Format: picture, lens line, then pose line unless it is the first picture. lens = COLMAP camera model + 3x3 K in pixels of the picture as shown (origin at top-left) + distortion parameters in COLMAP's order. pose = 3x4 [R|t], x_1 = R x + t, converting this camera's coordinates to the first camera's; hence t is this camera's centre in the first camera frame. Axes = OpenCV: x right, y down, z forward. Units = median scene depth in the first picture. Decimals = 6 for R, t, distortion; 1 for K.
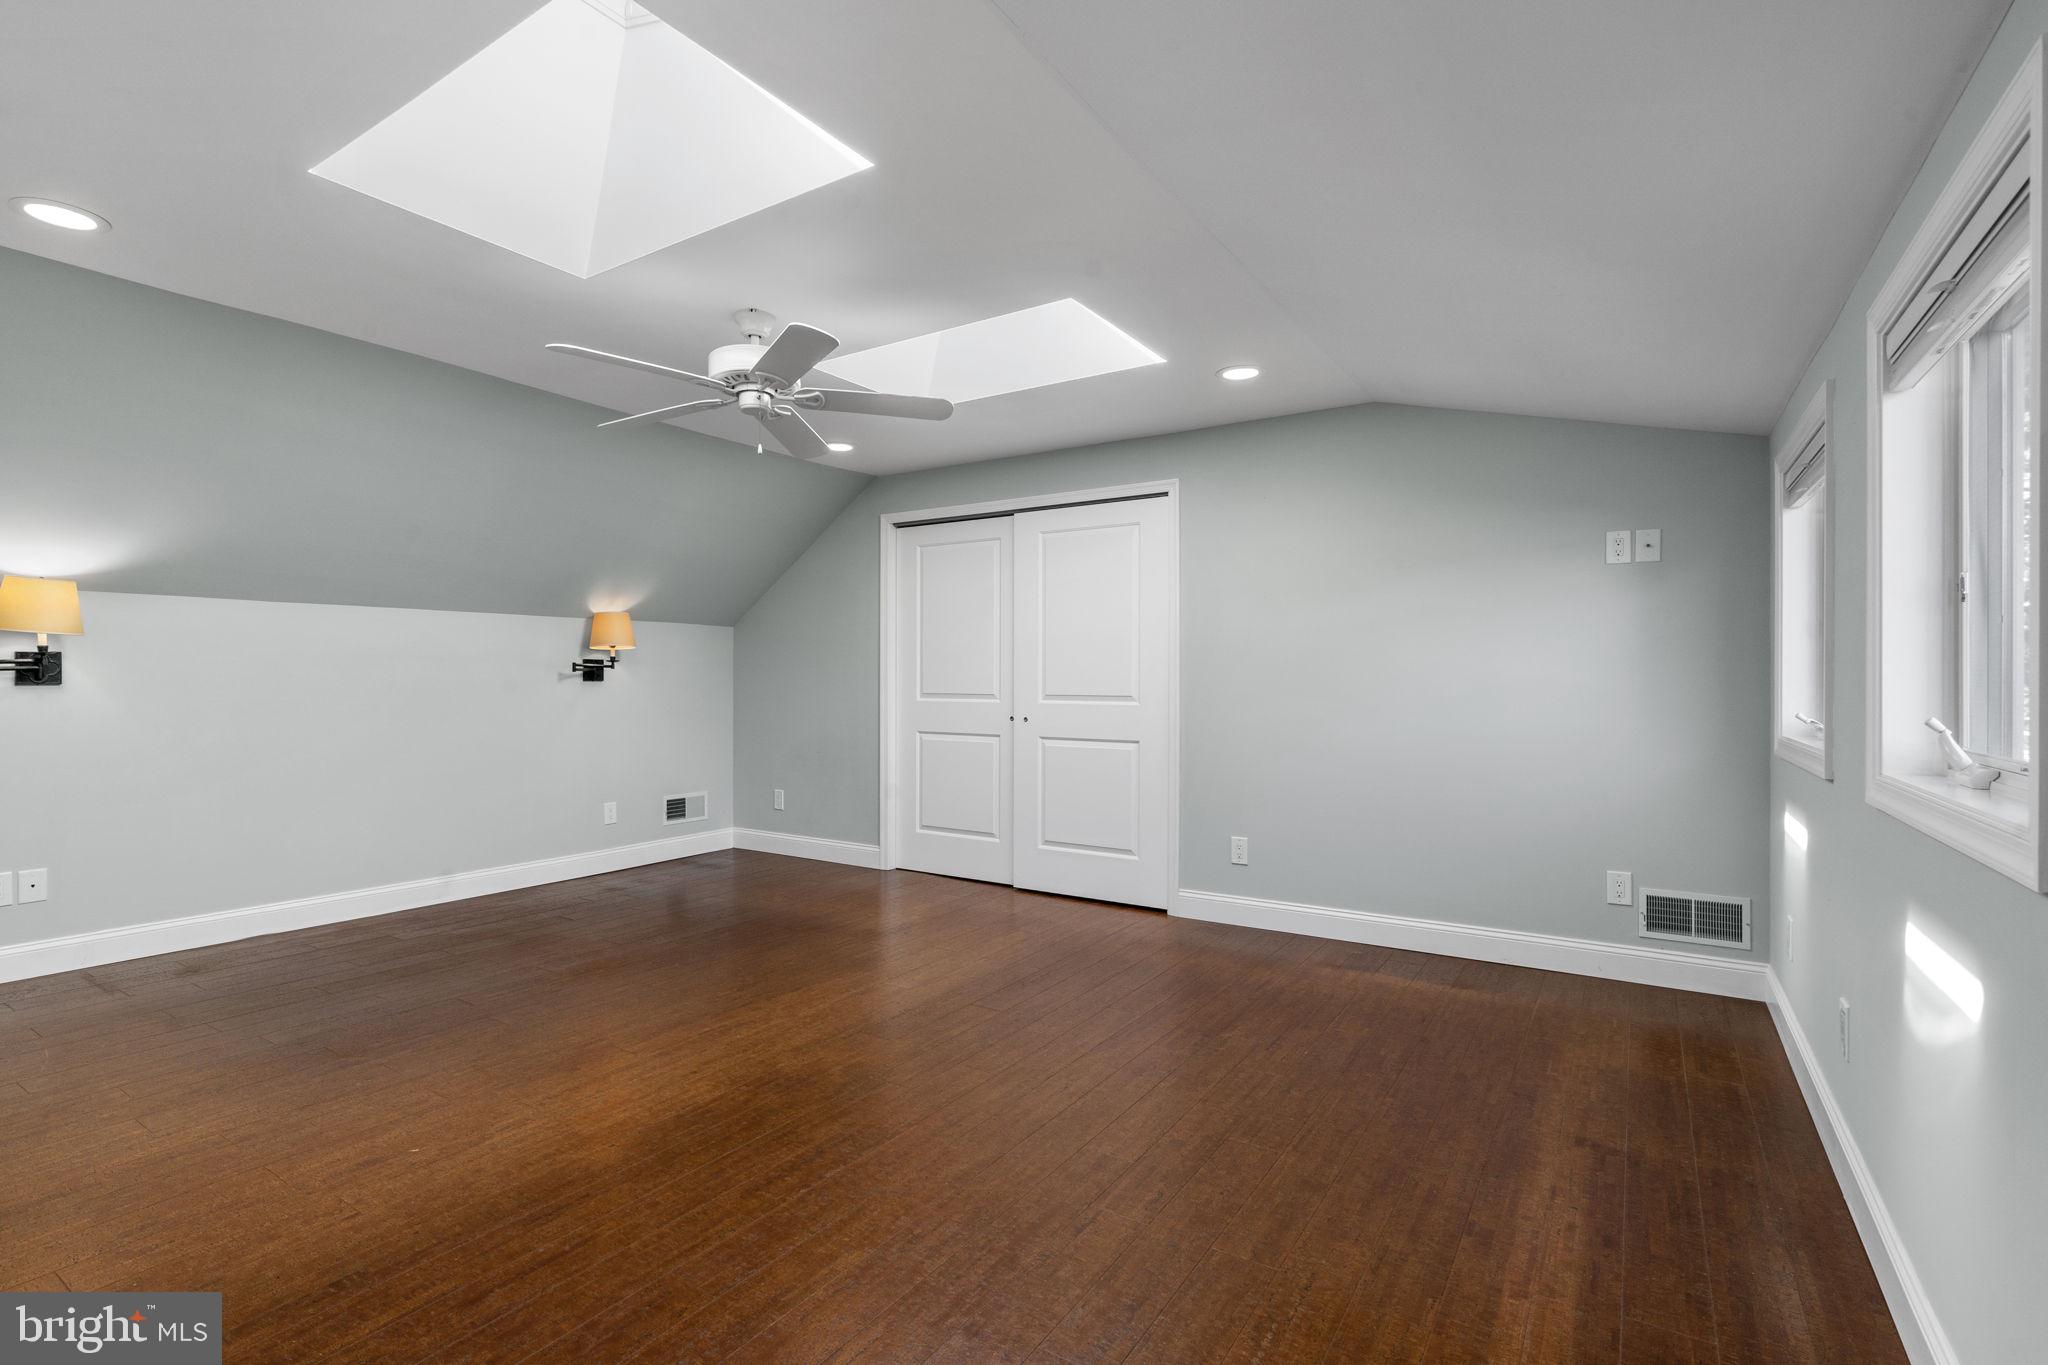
lens RADIAL K [[943.5, 0, 1018.5], [0, 943.5, 680.4], [0, 0, 1]] dist [-0.000812, 0.000012]
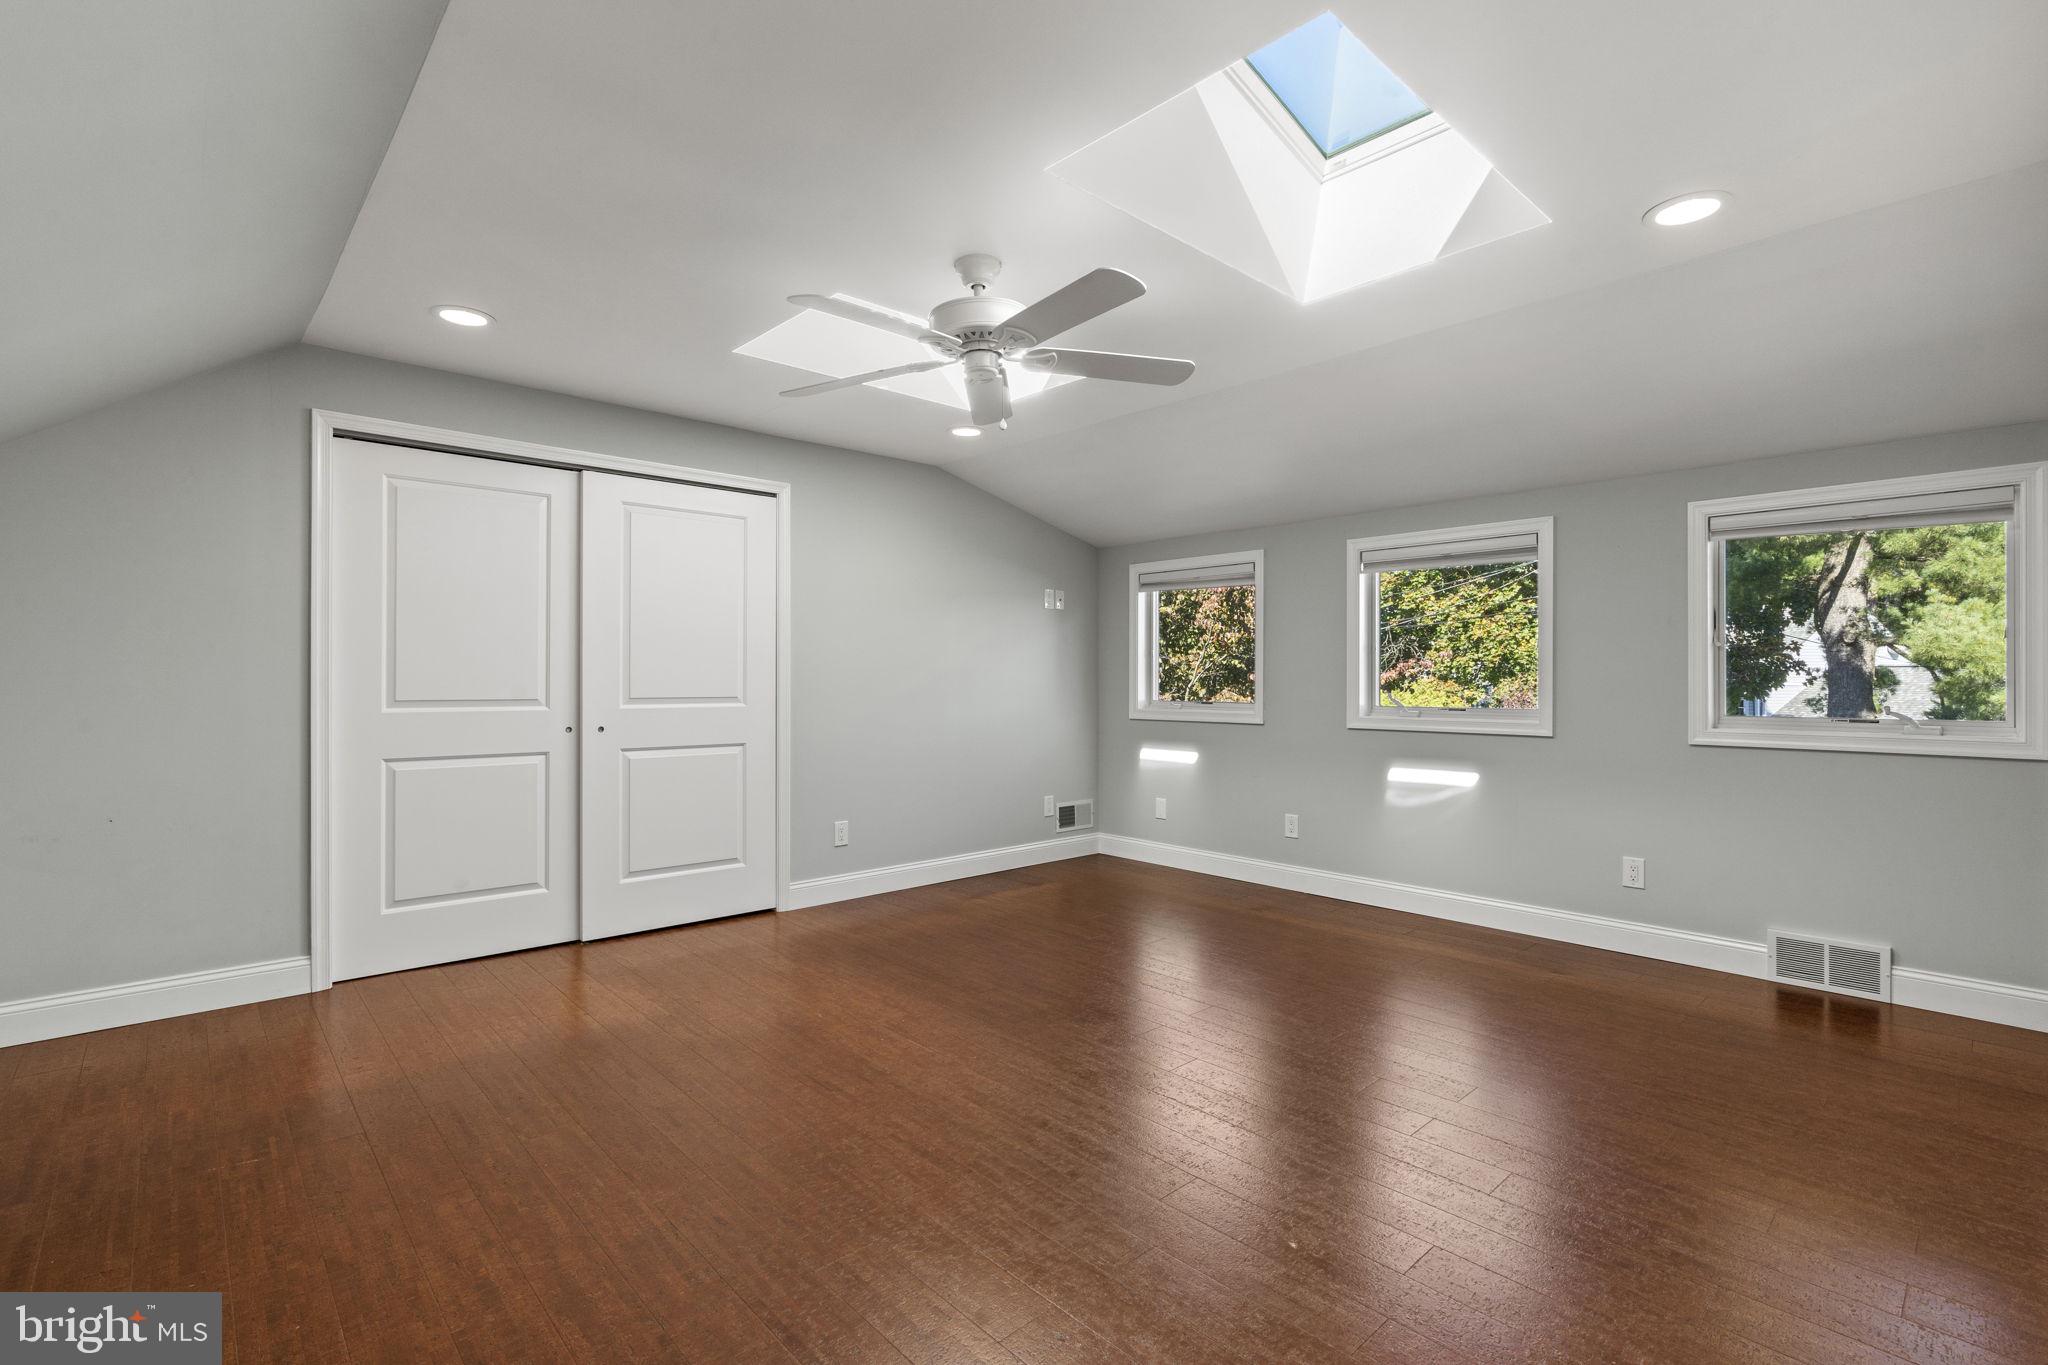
lens RADIAL K [[943.5, 0, 1018.4], [0, 943.5, 679.8], [0, 0, 1]] dist [-0.000812, 0.000012]
pose [[0.249488, 0.001596, 0.968377, -0.760921], [0.003977, 0.999989, -0.002672, 0.003246], [-0.968370, 0.004518, 0.249479, 0.501902]]
